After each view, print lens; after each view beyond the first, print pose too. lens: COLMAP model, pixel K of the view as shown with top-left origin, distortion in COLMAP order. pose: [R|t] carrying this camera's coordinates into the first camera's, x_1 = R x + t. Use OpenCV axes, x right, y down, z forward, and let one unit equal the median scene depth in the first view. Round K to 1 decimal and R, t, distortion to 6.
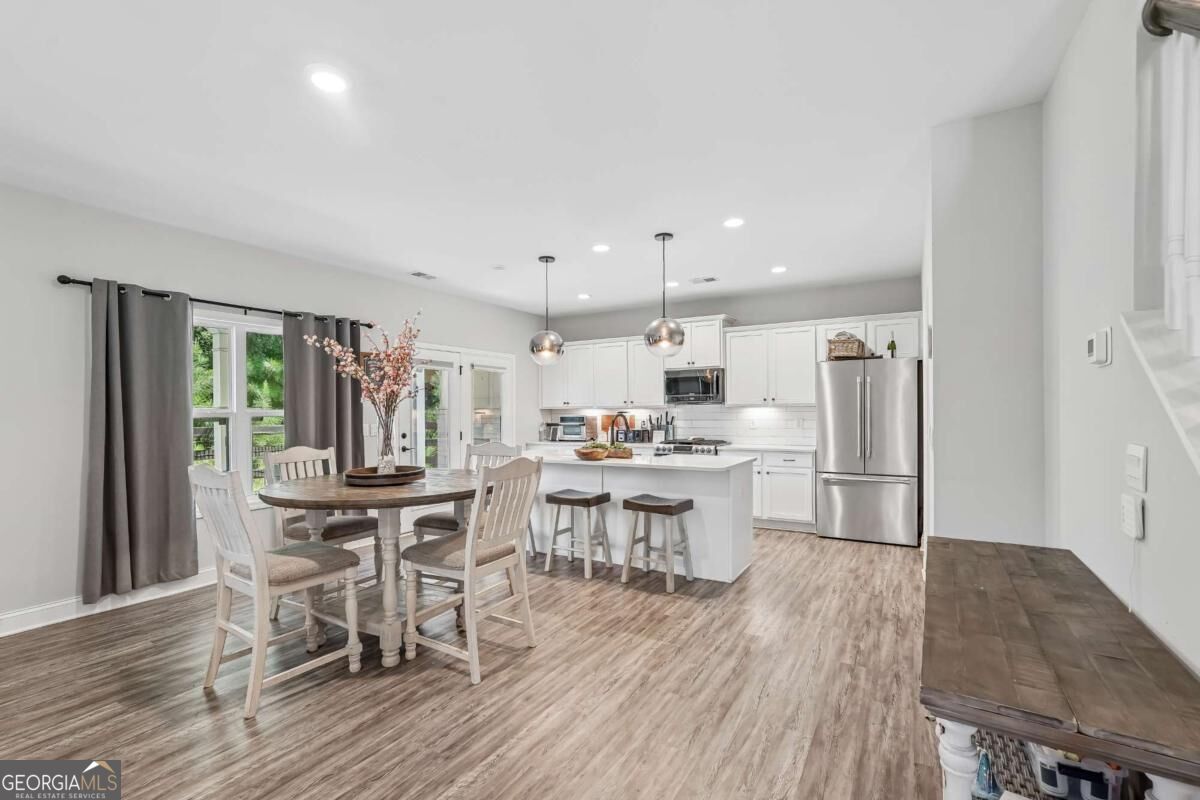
lens RADIAL K [[541.2, 0, 598.7], [0, 541.2, 412.0], [0, 0, 1]] dist [0.010014, 0.000366]
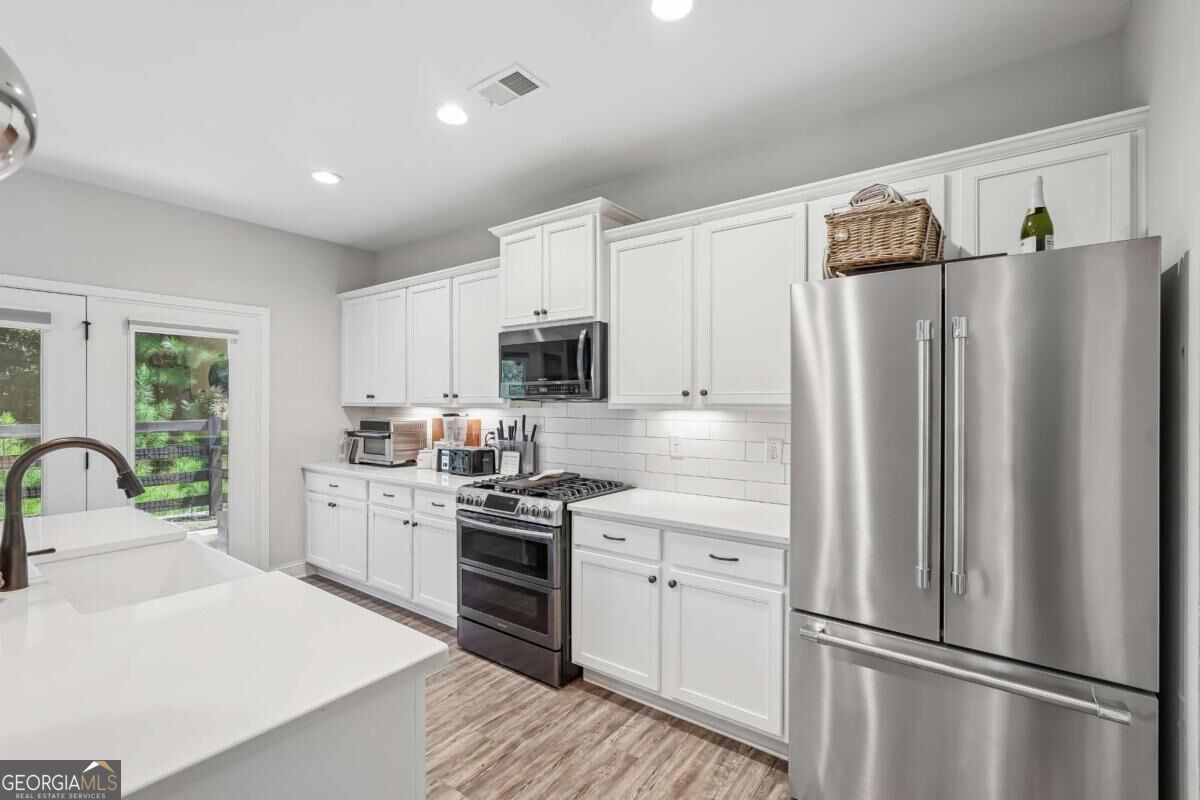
lens RADIAL K [[531.1, 0, 600.0], [0, 531.1, 400.0], [0, 0, 1]] dist [0.002855, 0.000451]
pose [[0.994264, 0.009130, -0.106560, 0.280145], [-0.009728, 0.999940, -0.005094, -0.014789], [0.106507, 0.006102, 0.994293, 0.578578]]
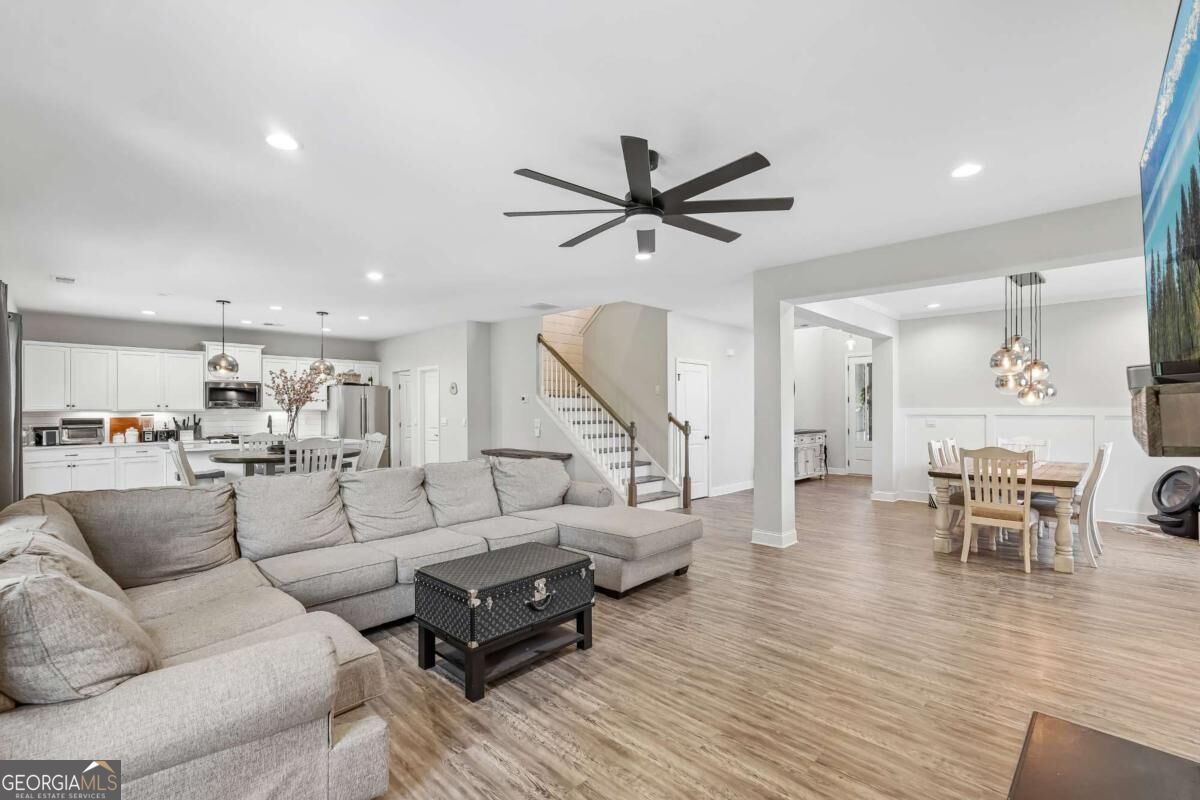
lens RADIAL K [[531.1, 0, 600.0], [0, 531.1, 400.0], [0, 0, 1]] dist [0.002855, 0.000451]
pose [[0.234352, 0.017563, 0.971993, -0.930470], [0.002562, 0.999822, -0.018684, -0.009204], [-0.972148, 0.006868, 0.234266, -0.190854]]
